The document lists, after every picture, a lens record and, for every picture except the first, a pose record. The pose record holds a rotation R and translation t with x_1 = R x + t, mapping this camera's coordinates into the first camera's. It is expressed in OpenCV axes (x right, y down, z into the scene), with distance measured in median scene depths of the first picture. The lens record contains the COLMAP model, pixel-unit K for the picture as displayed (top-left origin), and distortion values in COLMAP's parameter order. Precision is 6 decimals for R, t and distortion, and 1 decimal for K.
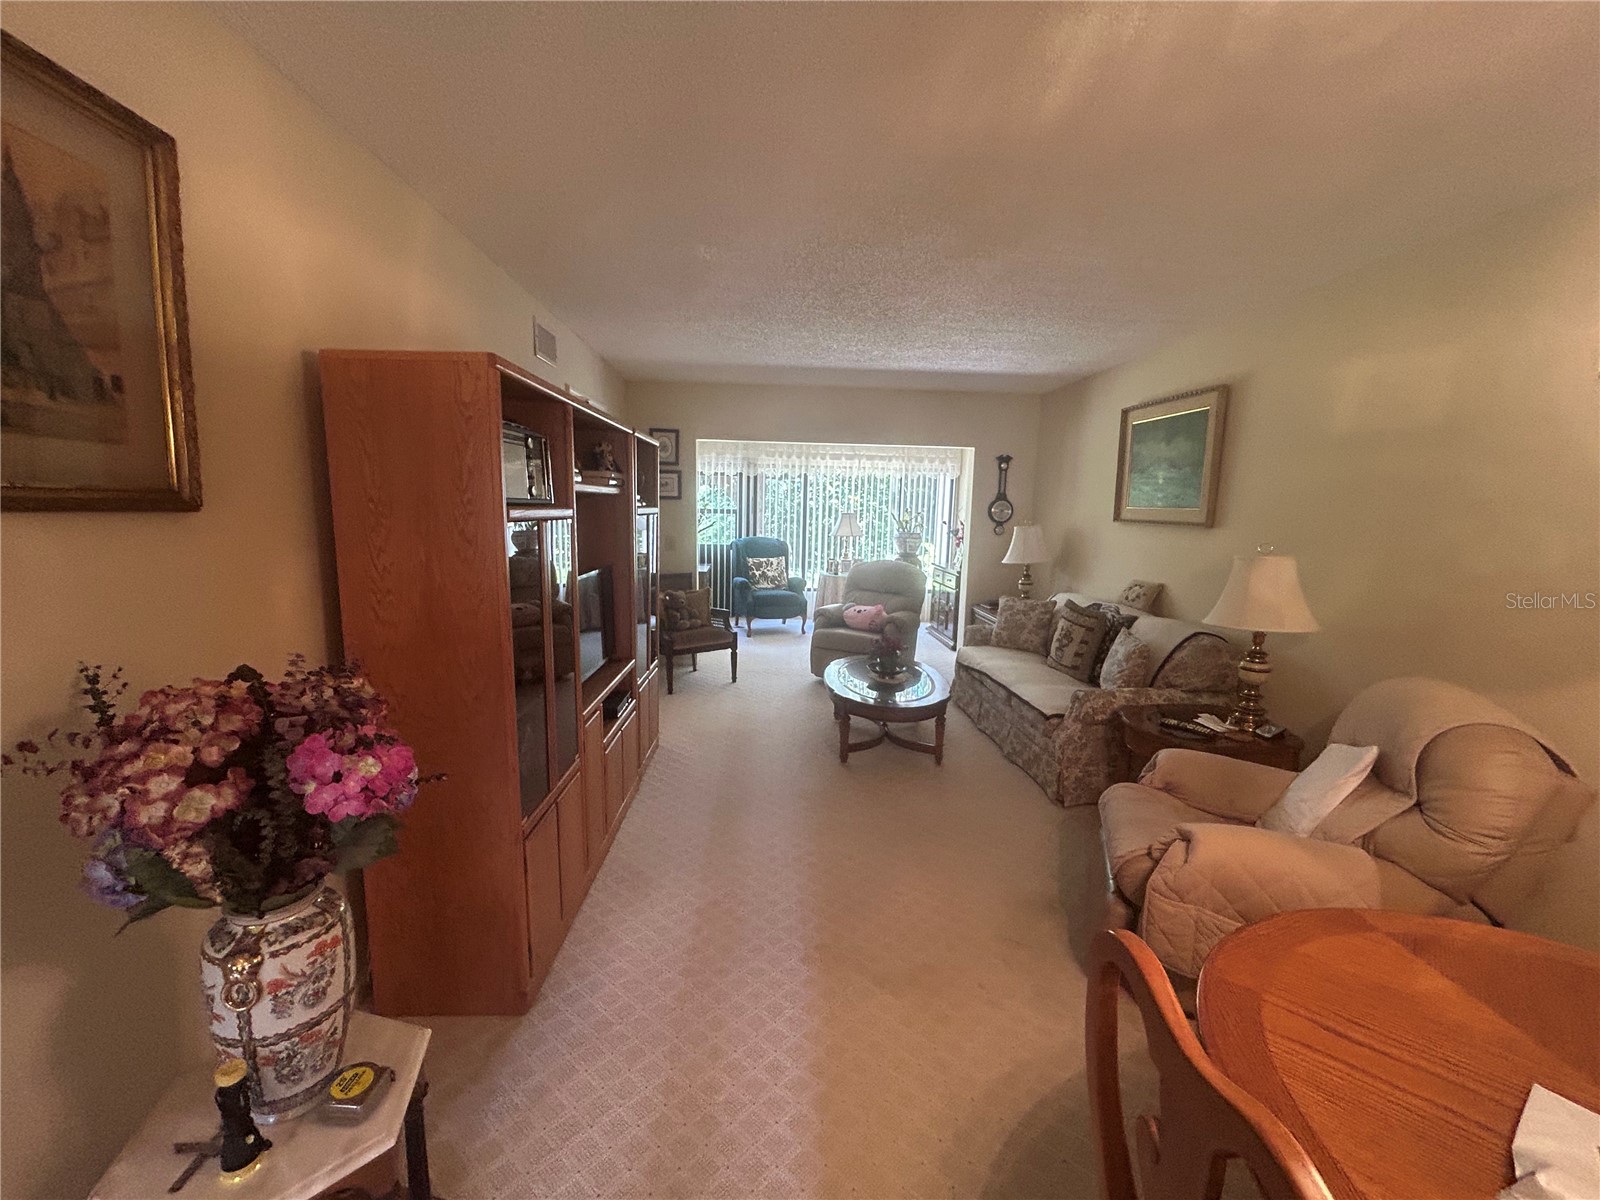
lens RADIAL K [[654.1, 0, 799.8], [0, 654.1, 602.1], [0, 0, 1]] dist [-0.000350, 0.002470]
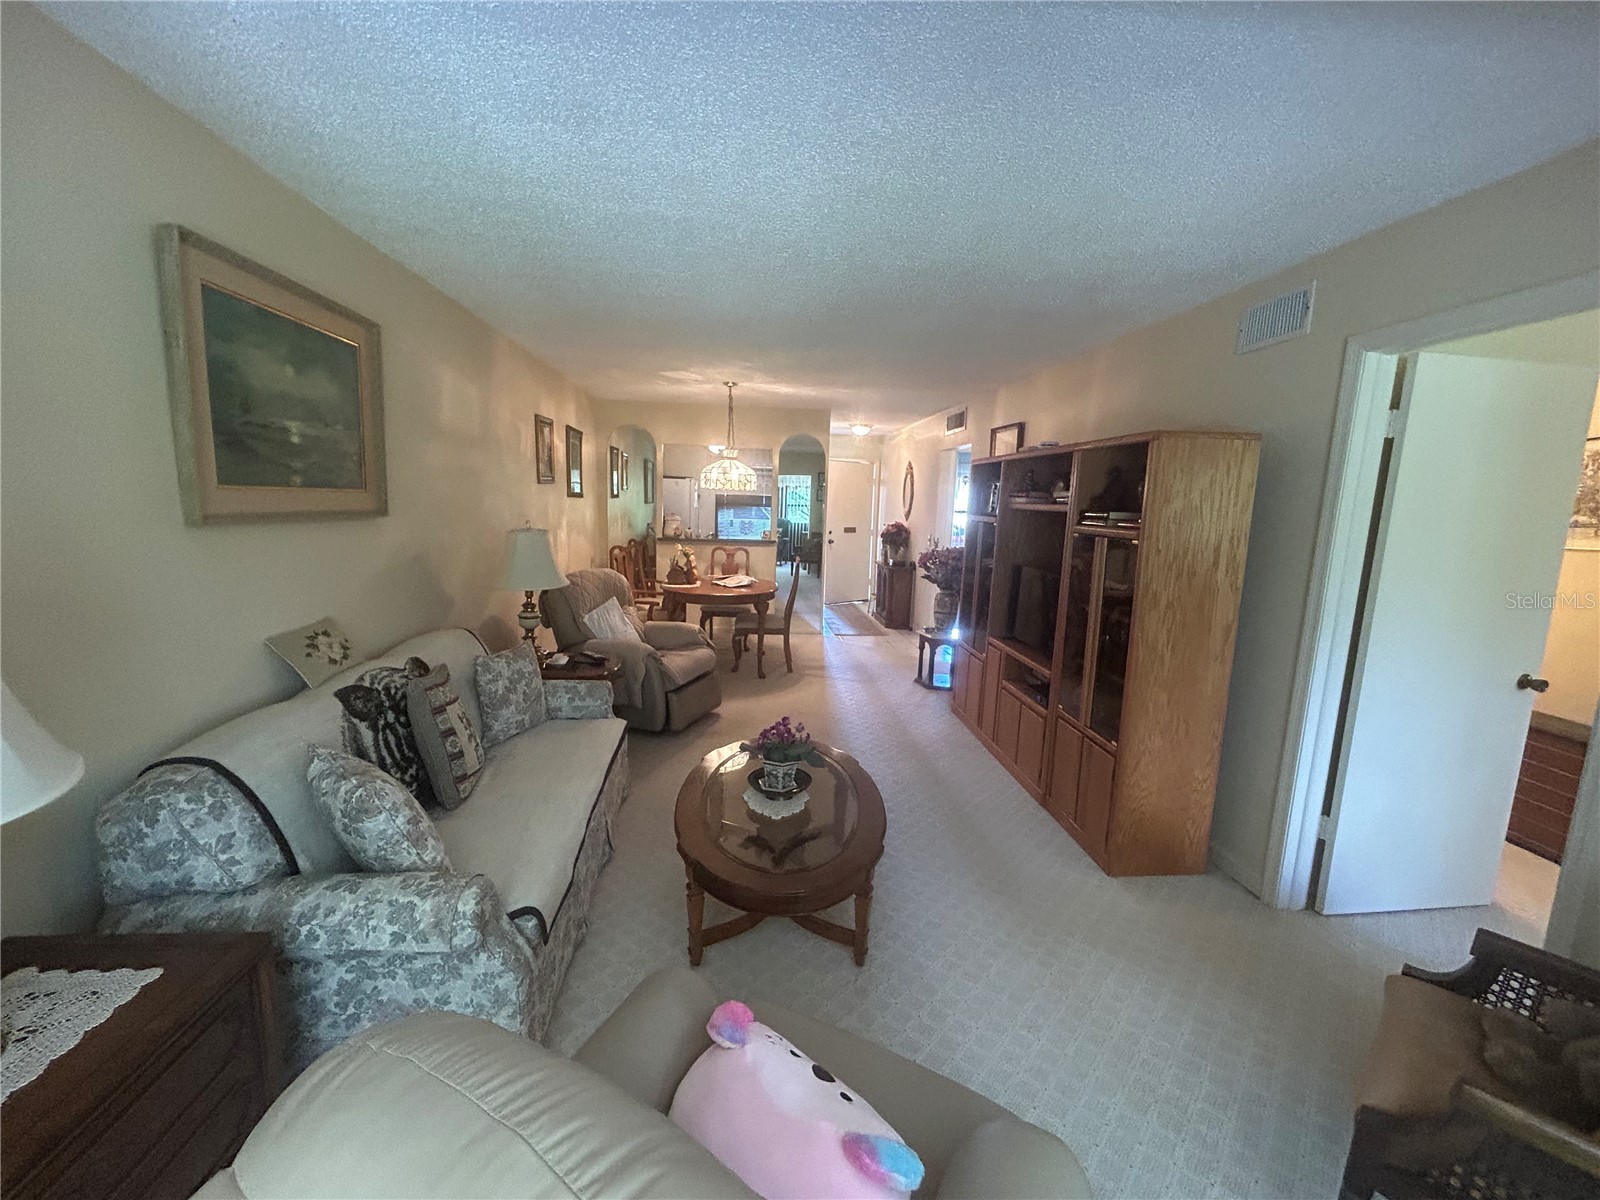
lens RADIAL K [[654.1, 0, 801.8], [0, 654.1, 600.9], [0, 0, 1]] dist [-0.000350, 0.002470]
pose [[-0.994593, -0.039758, -0.095942, 0.187046], [-0.066589, 0.953062, 0.295363, -0.250080], [0.079695, 0.300155, -0.950555, 1.620437]]
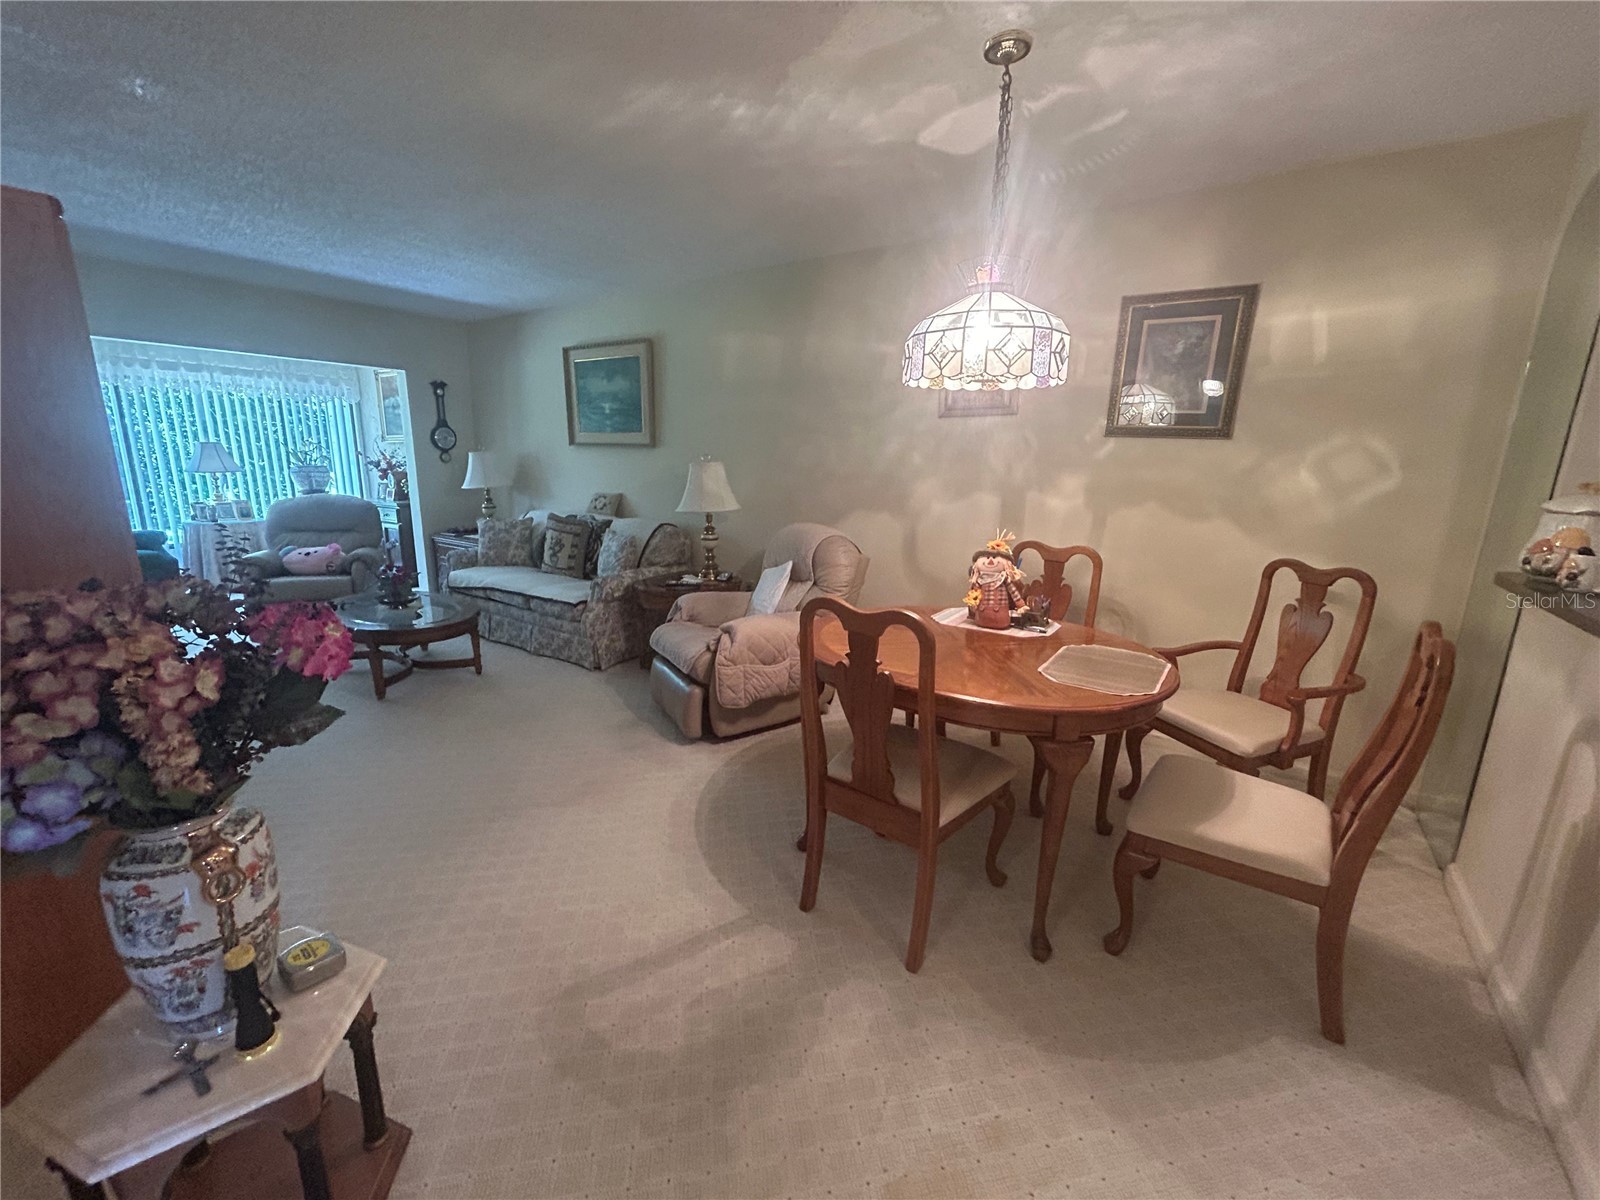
lens RADIAL K [[654.1, 0, 797.8], [0, 654.1, 600.2], [0, 0, 1]] dist [-0.000350, 0.002470]
pose [[0.617945, -0.184785, 0.764198, -0.254966], [0.114518, 0.982777, 0.145036, 0.032629], [-0.777837, -0.002110, 0.628463, -0.077184]]
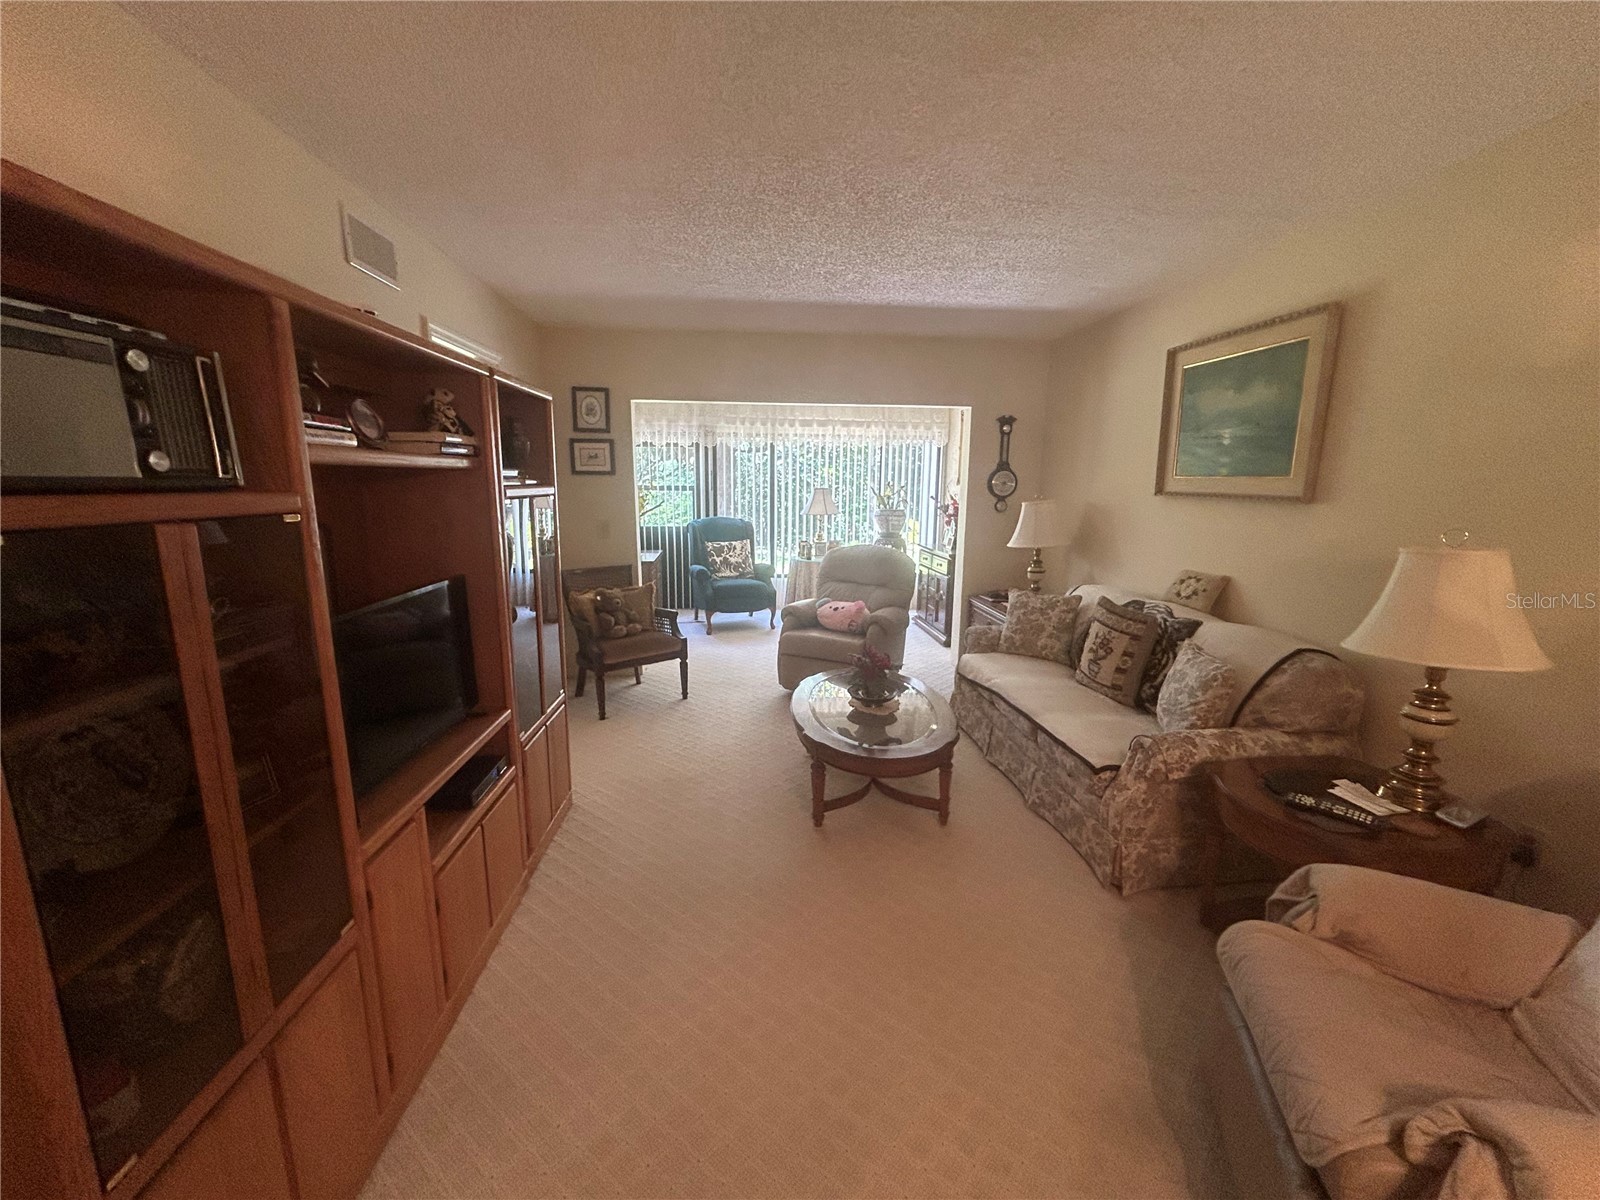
lens RADIAL K [[654.1, 0, 800.3], [0, 654.1, 599.1], [0, 0, 1]] dist [-0.000350, 0.002470]
pose [[0.999220, -0.020989, 0.033459, 0.026674], [0.019829, 0.999204, 0.034624, -0.038577], [-0.034160, -0.033934, 0.998840, 0.254659]]
